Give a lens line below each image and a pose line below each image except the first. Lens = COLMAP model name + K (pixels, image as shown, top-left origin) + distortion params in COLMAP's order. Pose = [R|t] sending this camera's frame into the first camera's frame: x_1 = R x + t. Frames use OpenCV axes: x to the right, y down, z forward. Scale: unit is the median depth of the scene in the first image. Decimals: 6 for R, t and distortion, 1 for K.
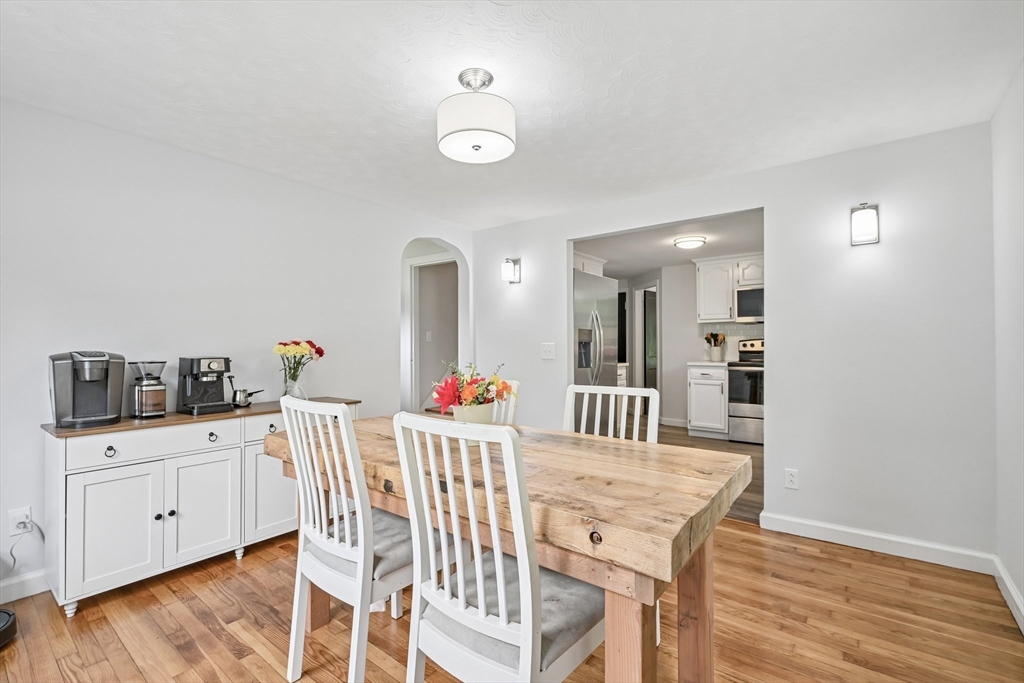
lens RADIAL K [[456.9, 0, 512.0], [0, 456.9, 341.5], [0, 0, 1]] dist [0.002097, 0.000271]
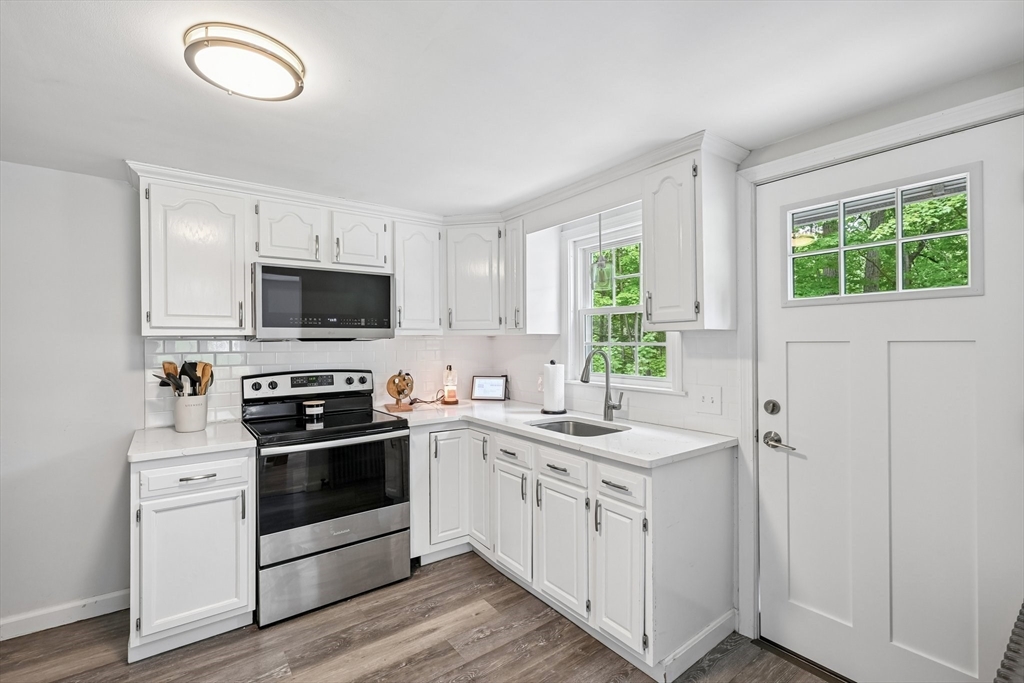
lens RADIAL K [[456.9, 0, 512.0], [0, 456.9, 341.5], [0, 0, 1]] dist [0.002097, 0.000271]
pose [[0.256593, 0.005130, 0.966506, 0.132892], [-0.004901, 0.999980, -0.004007, -0.039442], [-0.966507, -0.003708, 0.256613, 0.671194]]
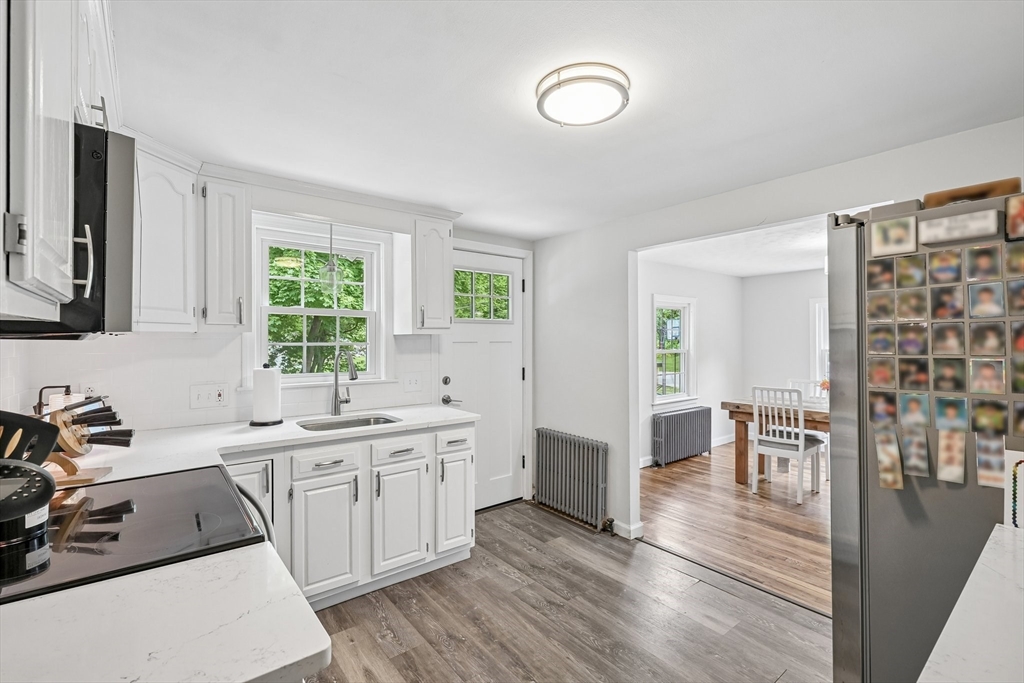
lens RADIAL K [[456.9, 0, 512.0], [0, 456.9, 341.5], [0, 0, 1]] dist [0.002097, 0.000271]
pose [[-0.974280, 0.007995, 0.225200, 0.439585], [0.006047, 0.999938, -0.009337, -0.034861], [-0.225261, -0.007735, -0.974268, 1.492002]]
